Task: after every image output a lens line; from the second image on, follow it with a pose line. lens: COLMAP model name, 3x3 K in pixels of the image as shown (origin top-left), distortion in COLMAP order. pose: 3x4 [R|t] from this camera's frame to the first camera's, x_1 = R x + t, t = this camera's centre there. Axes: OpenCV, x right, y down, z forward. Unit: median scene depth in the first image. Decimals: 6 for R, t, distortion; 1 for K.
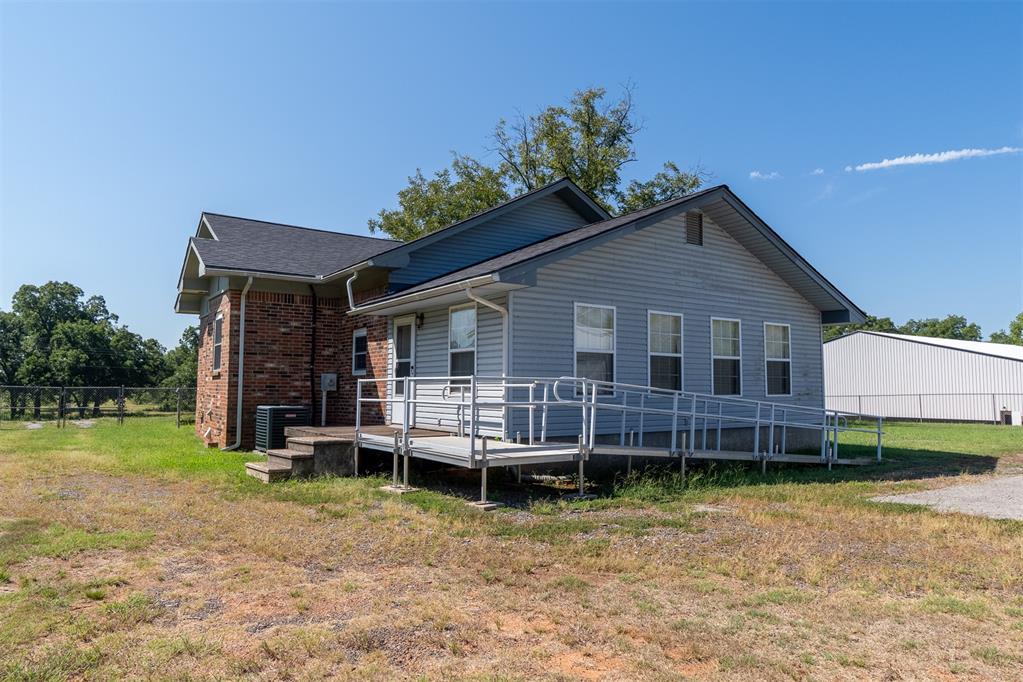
lens RADIAL K [[663.0, 0, 511.5], [0, 663.0, 341.0], [0, 0, 1]] dist [-0.006667, -0.000911]
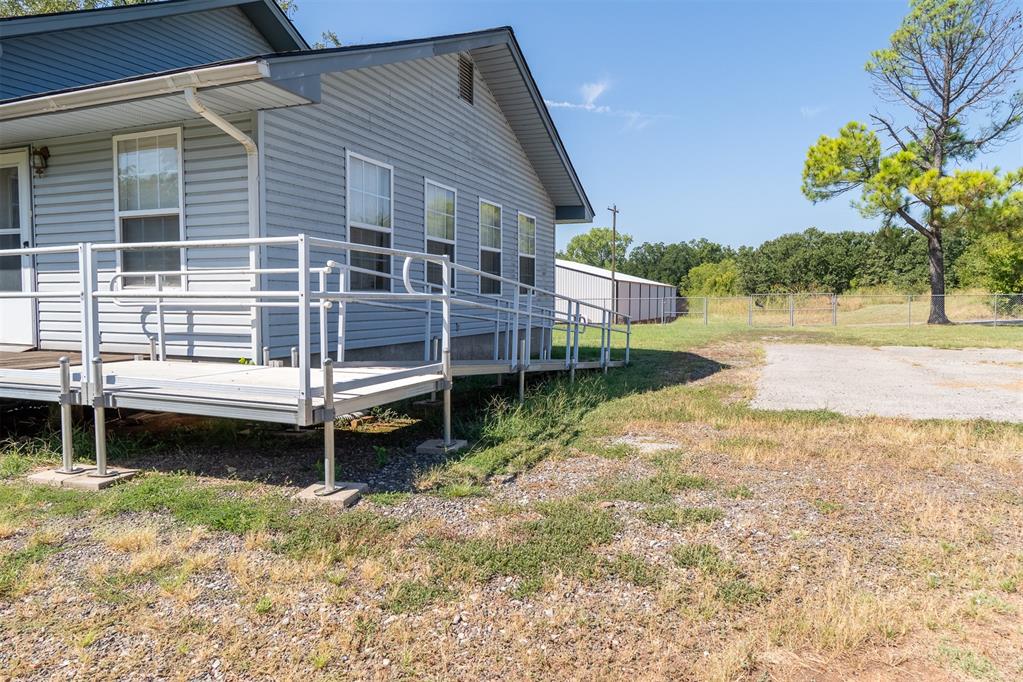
lens RADIAL K [[650.2, 0, 508.5], [0, 650.2, 338.8], [0, 0, 1]] dist [-0.001872, 0.000003]
pose [[0.835071, -0.034591, 0.549054, -0.114473], [-0.038547, 0.991890, 0.121116, 0.037890], [-0.548790, -0.122305, 0.826965, 0.308211]]
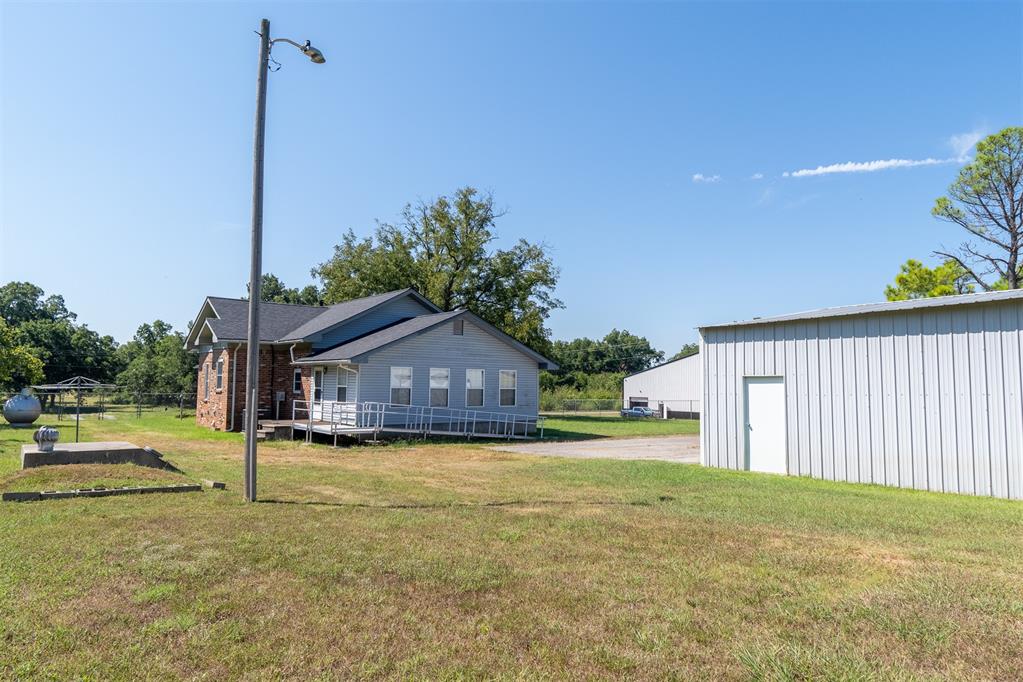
lens RADIAL K [[650.2, 0, 508.5], [0, 650.2, 338.8], [0, 0, 1]] dist [-0.001872, 0.000003]
pose [[0.997428, 0.015019, 0.070085, 0.297359], [-0.015215, 0.999882, 0.002256, -0.144112], [-0.070042, -0.003317, 0.997539, -1.106819]]
